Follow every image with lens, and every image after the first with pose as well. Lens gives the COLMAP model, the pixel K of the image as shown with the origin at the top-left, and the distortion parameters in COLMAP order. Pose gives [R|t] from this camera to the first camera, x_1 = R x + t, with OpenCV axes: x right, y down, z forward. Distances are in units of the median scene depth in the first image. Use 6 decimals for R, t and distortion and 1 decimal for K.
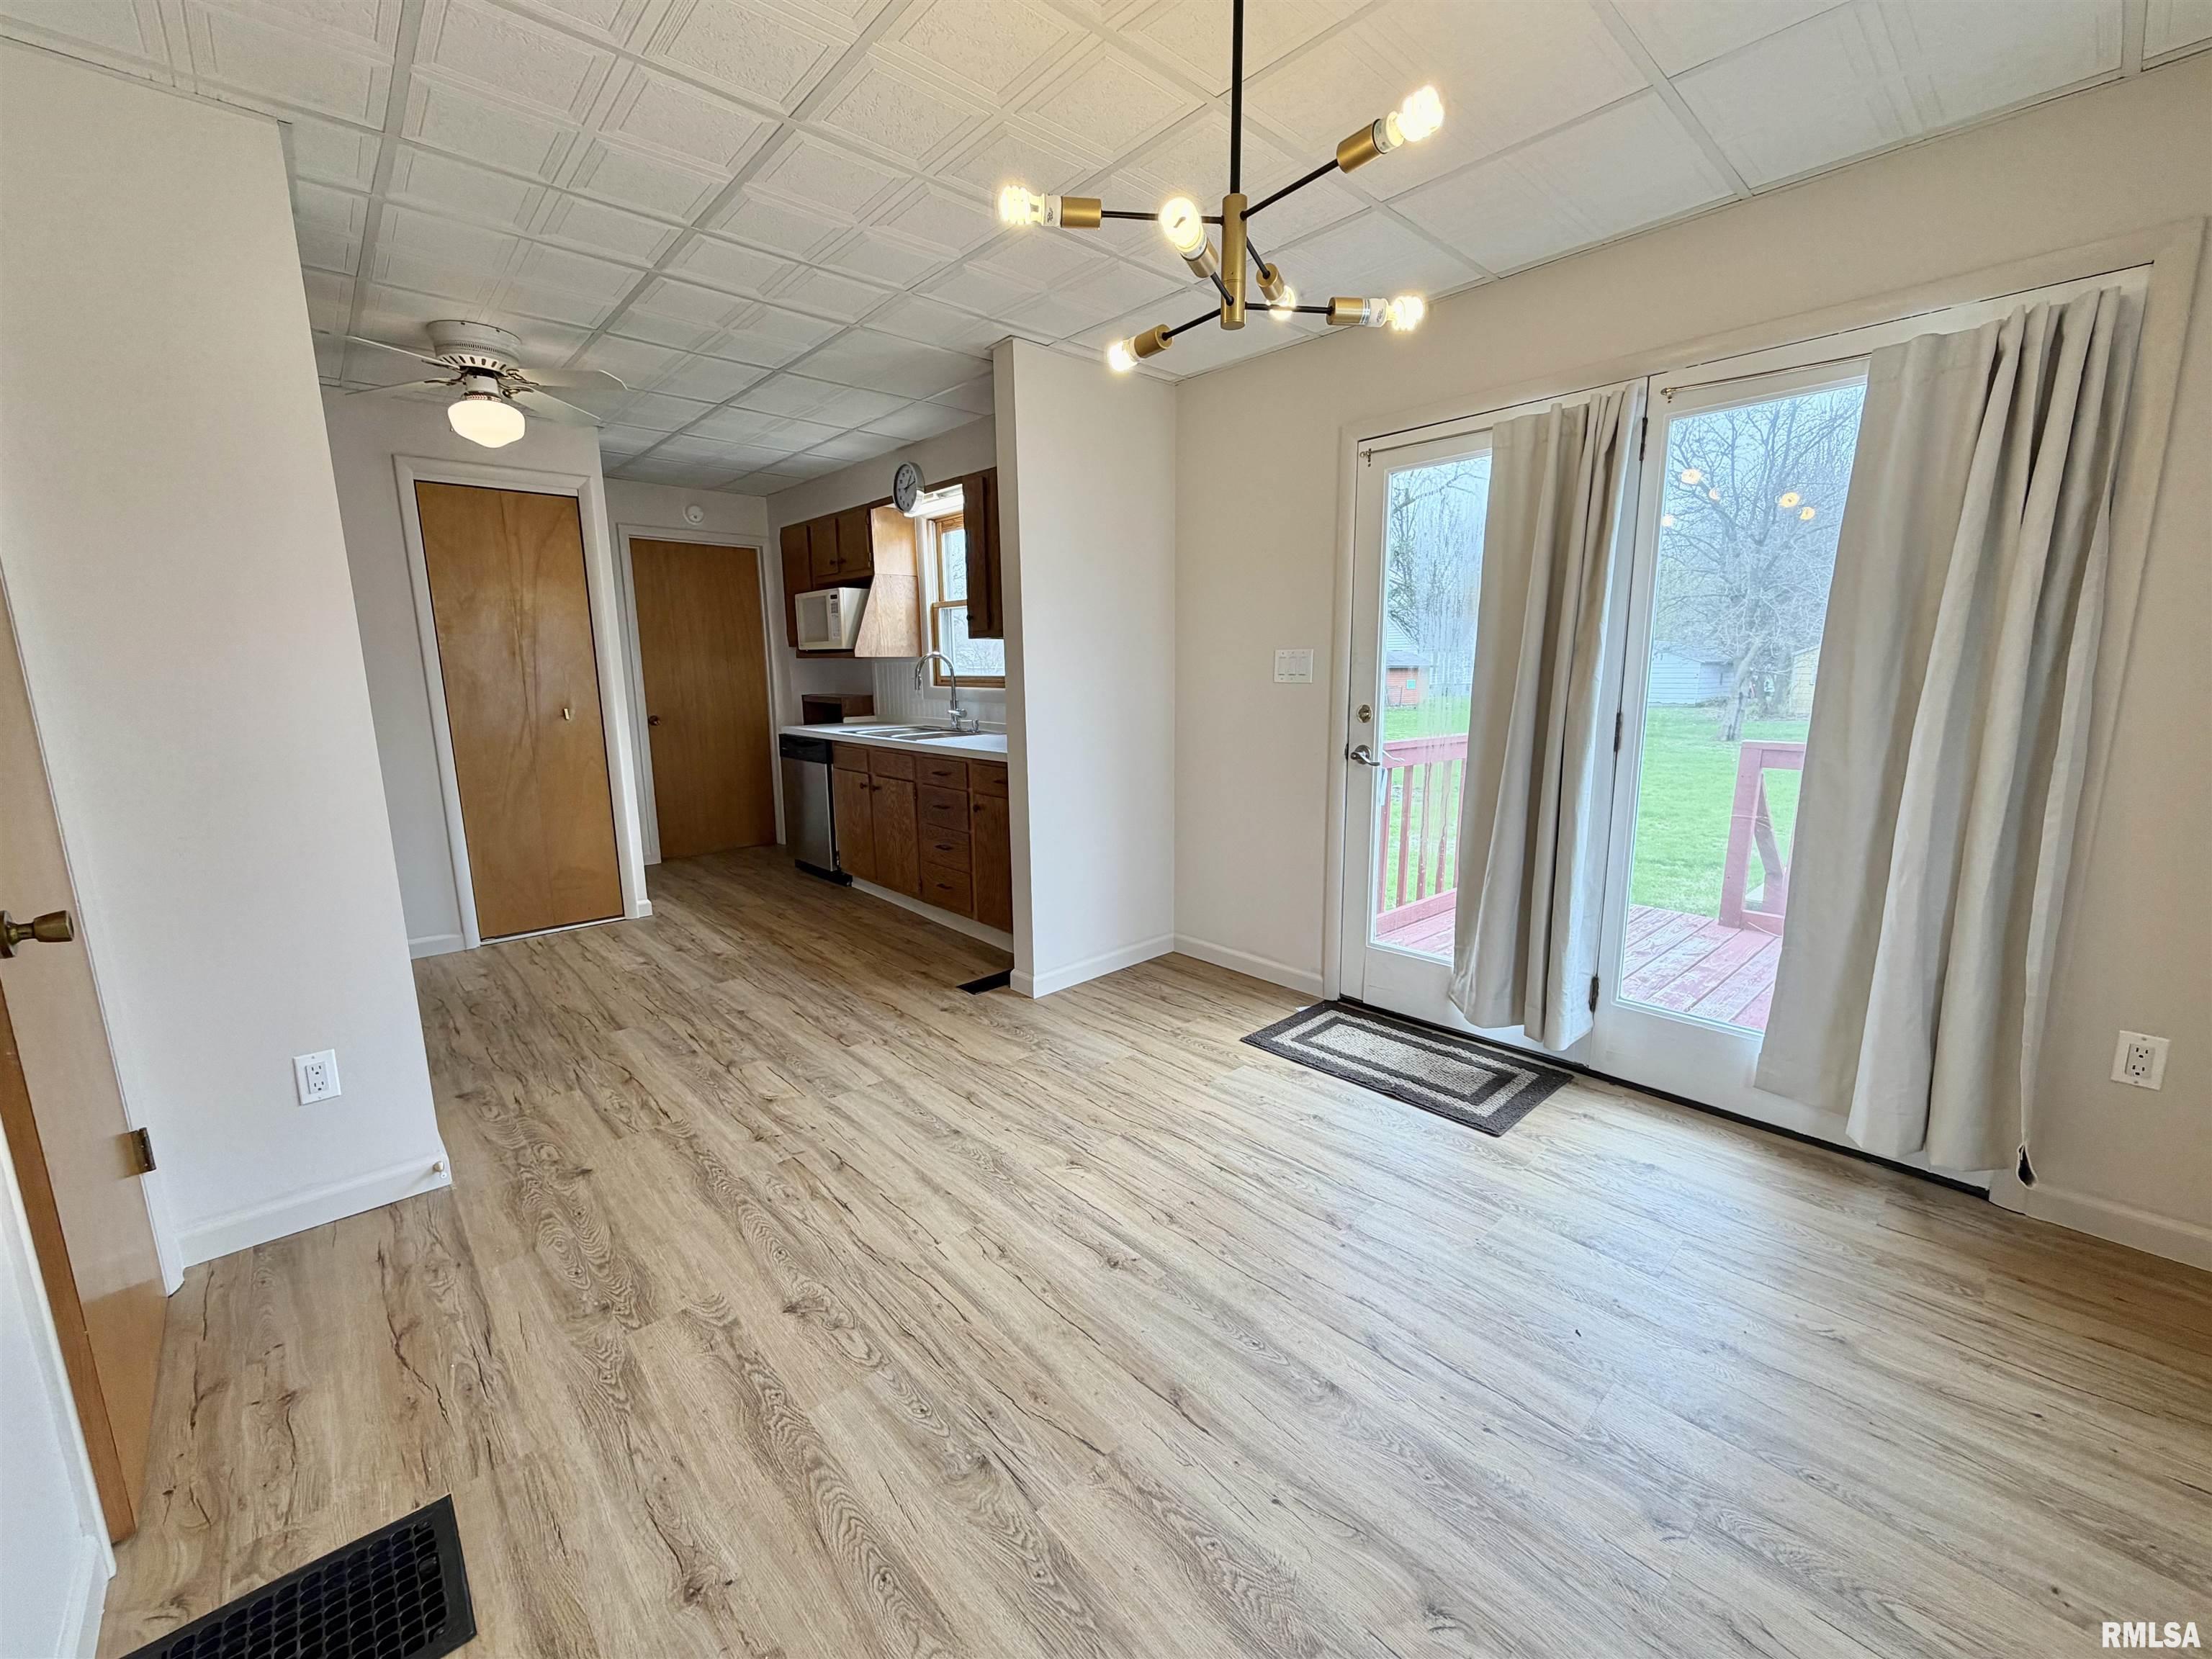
lens RADIAL K [[882.8, 0, 1099.8], [0, 882.8, 827.0], [0, 0, 1]] dist [-0.000261, -0.000303]
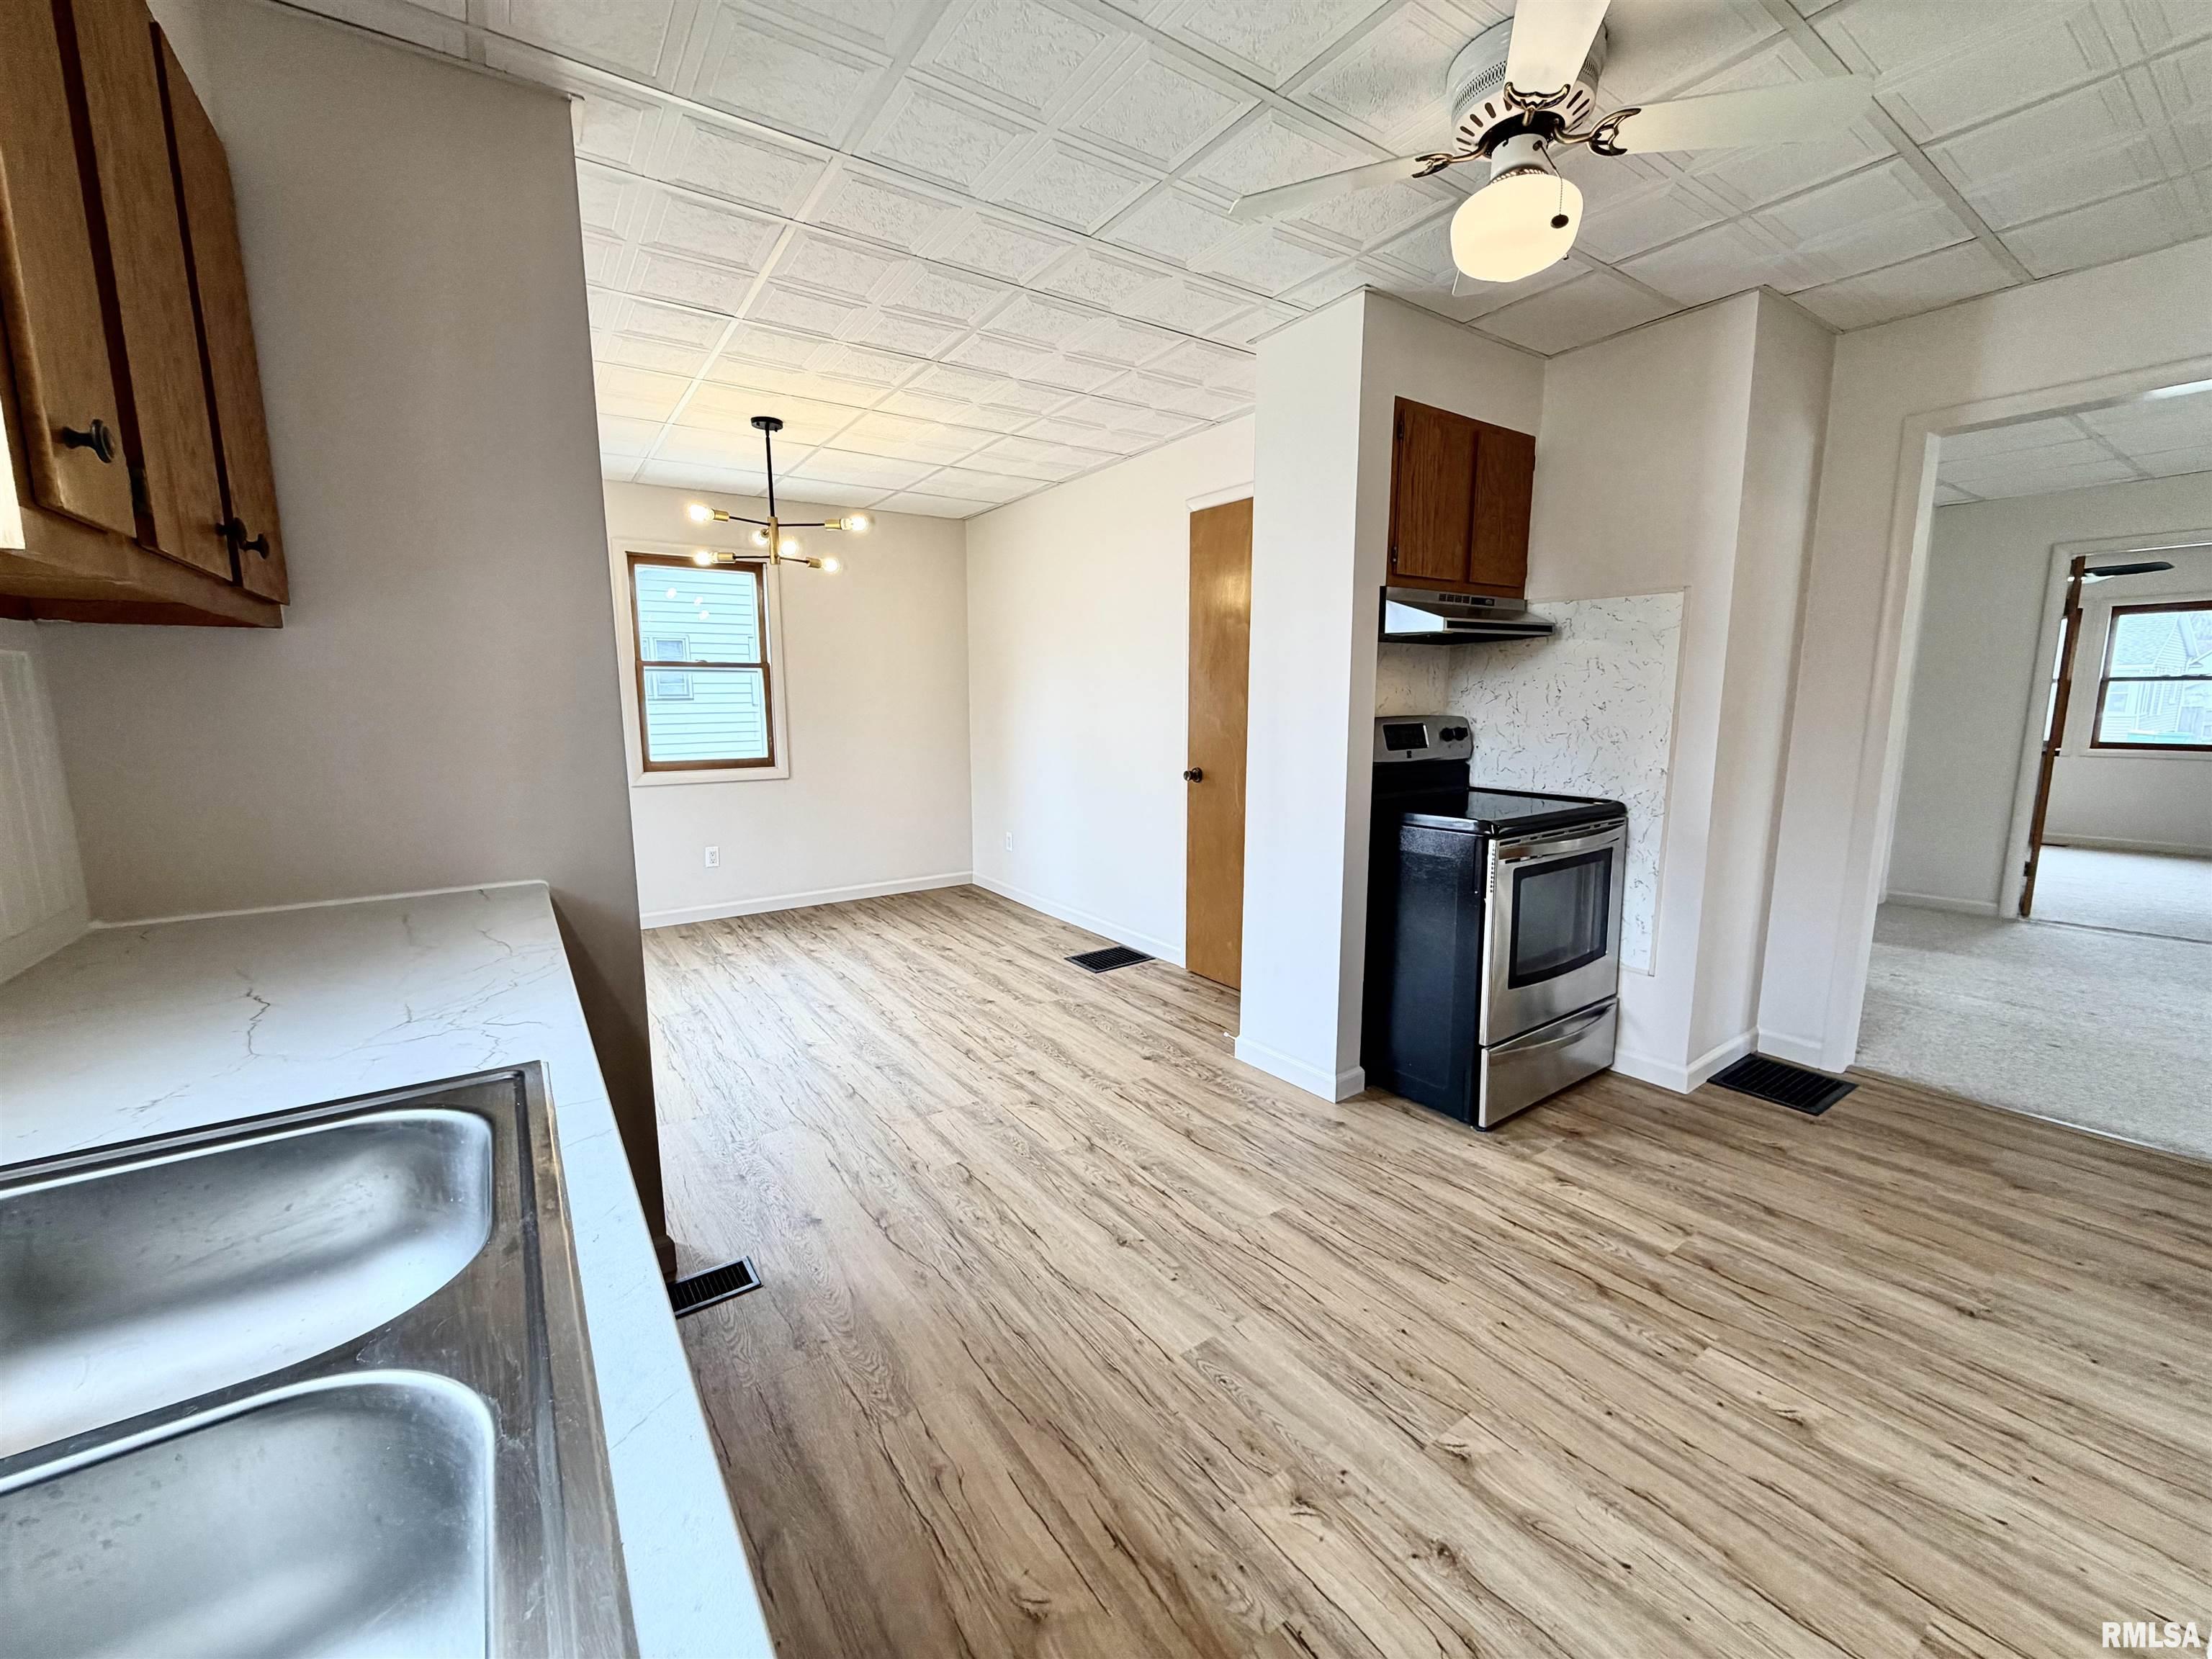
lens RADIAL K [[882.8, 0, 1099.8], [0, 882.8, 827.0], [0, 0, 1]] dist [-0.000261, -0.000303]
pose [[-0.991051, -0.005886, 0.133356, -0.565797], [0.037809, 0.945737, 0.322724, -0.328712], [-0.128019, 0.324878, -0.937051, 1.790820]]
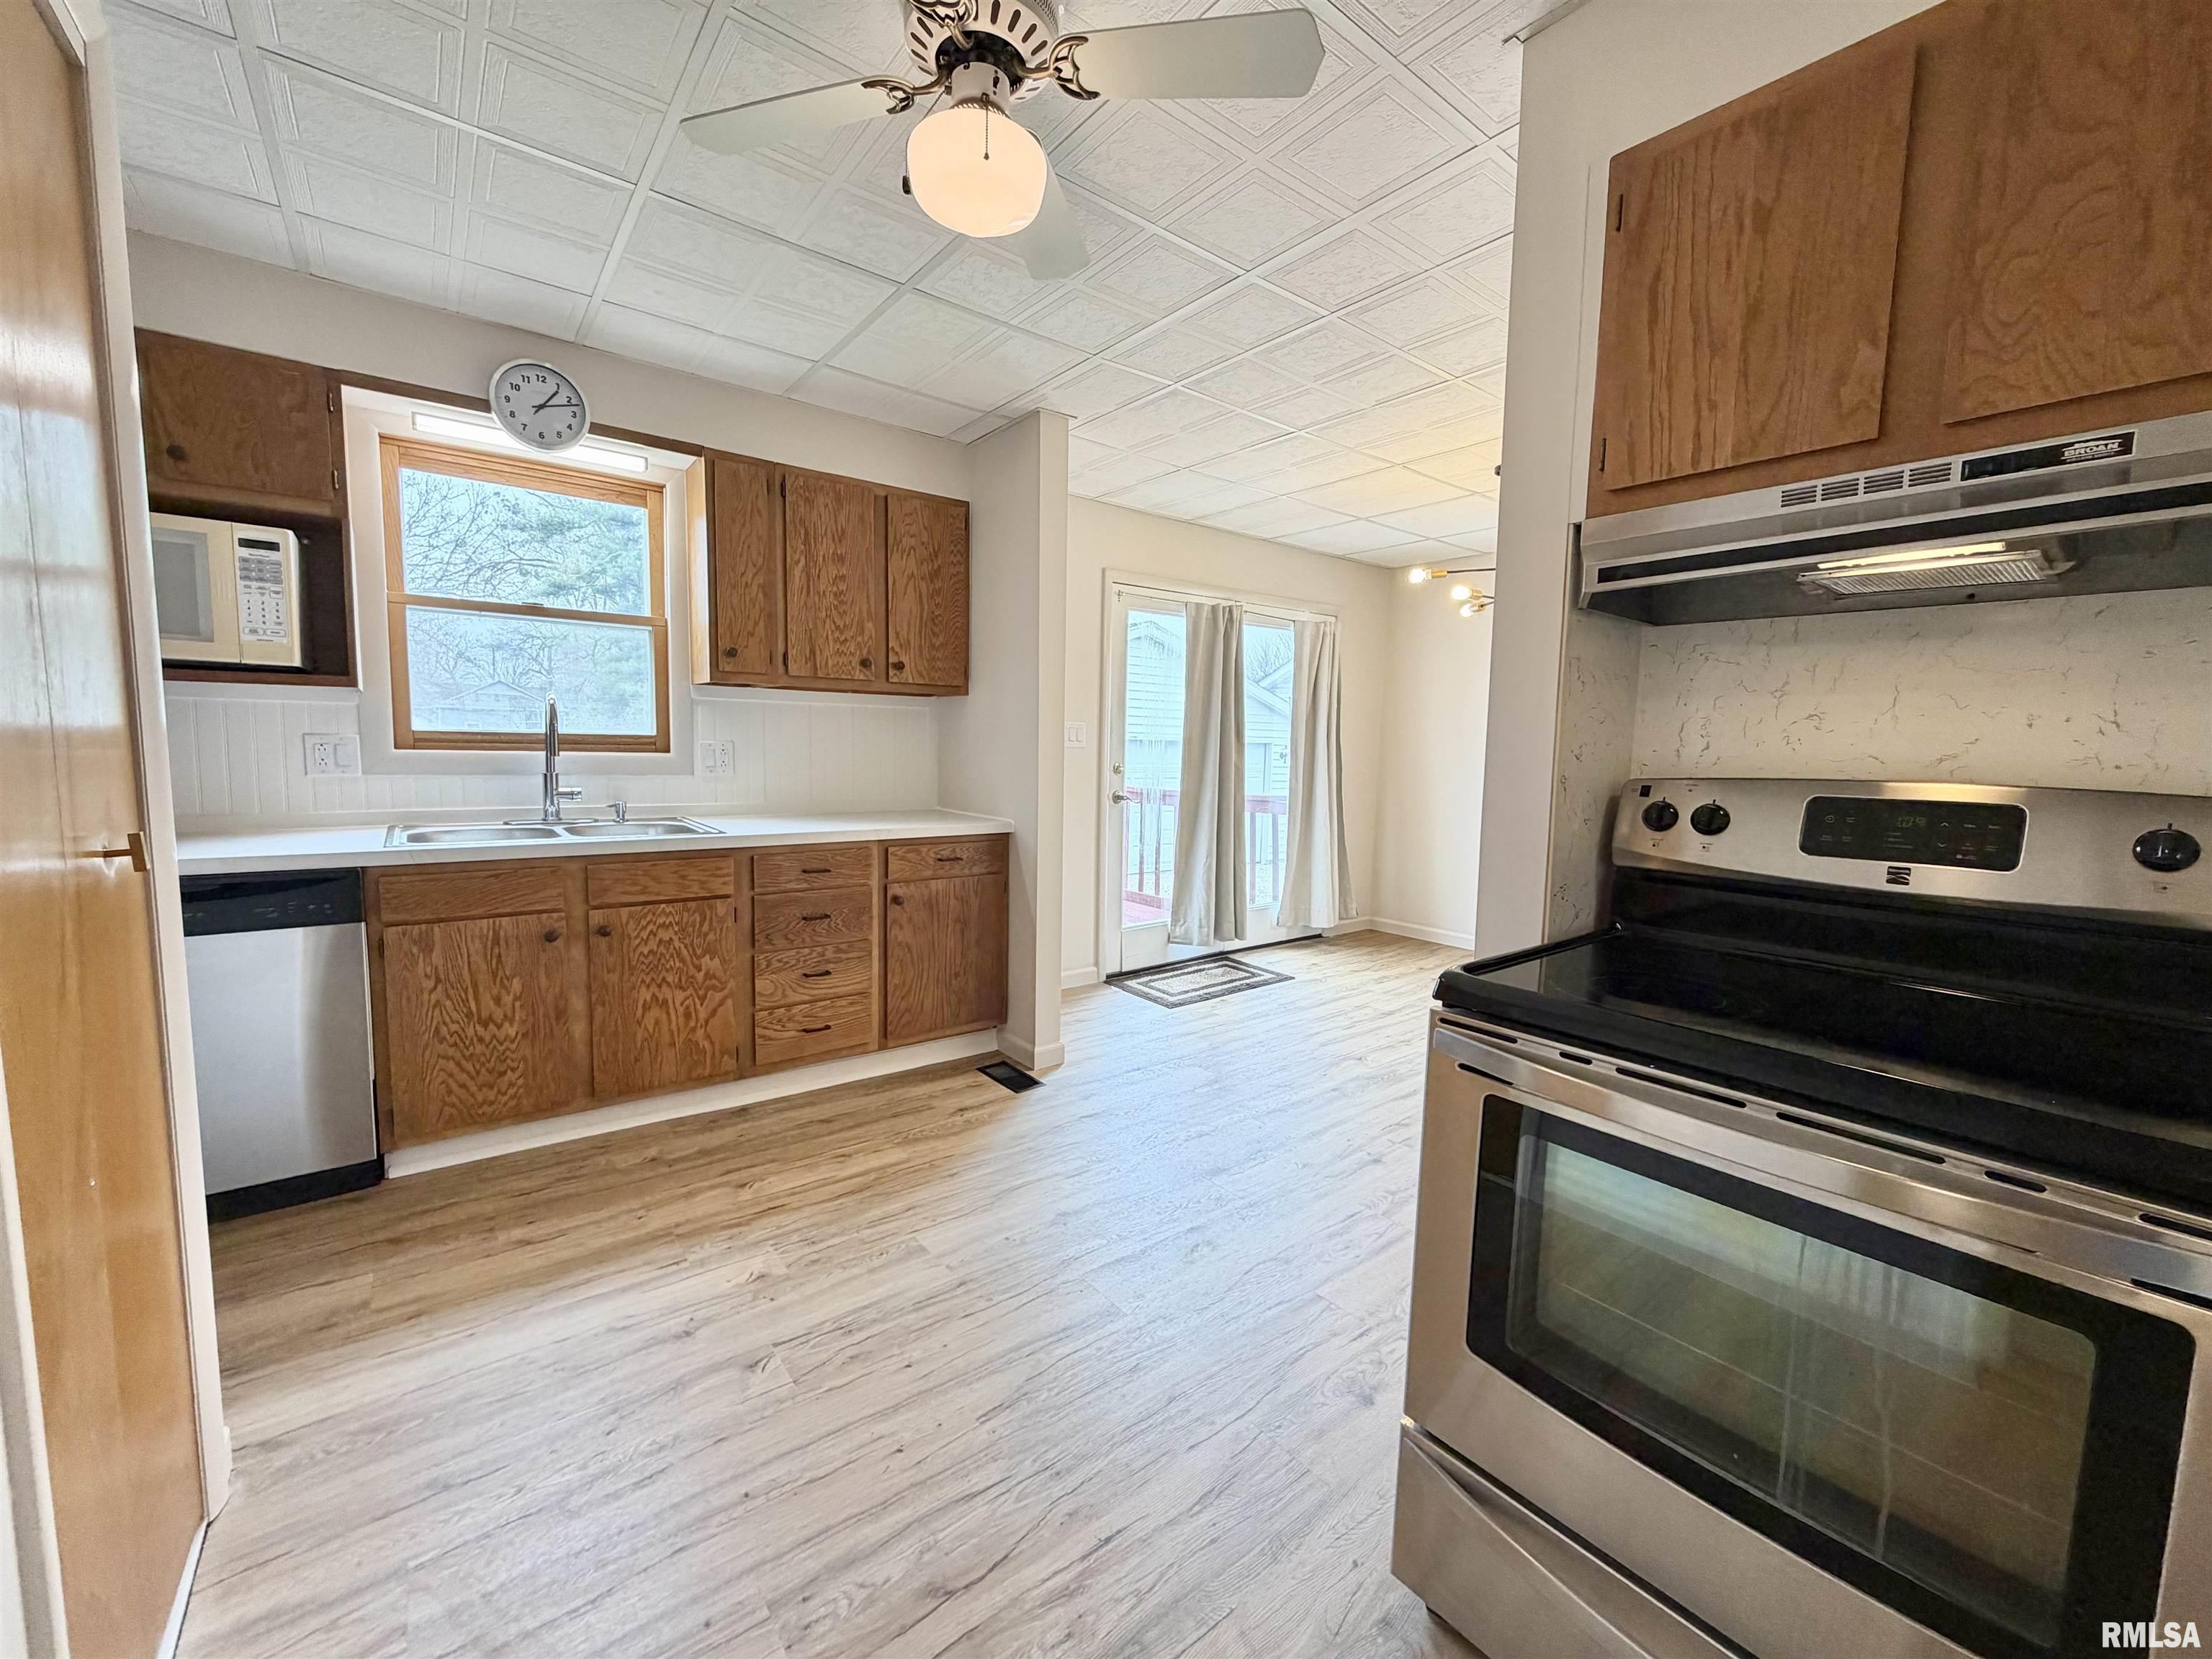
lens RADIAL K [[877.5, 0, 1097.0], [0, 877.5, 829.1], [0, 0, 1]] dist [0.000266, -0.000039]
pose [[0.077345, -0.089534, 0.992976, -1.273831], [0.158523, 0.984394, 0.076412, -0.165526], [-0.984321, 0.151499, 0.090331, 1.034595]]
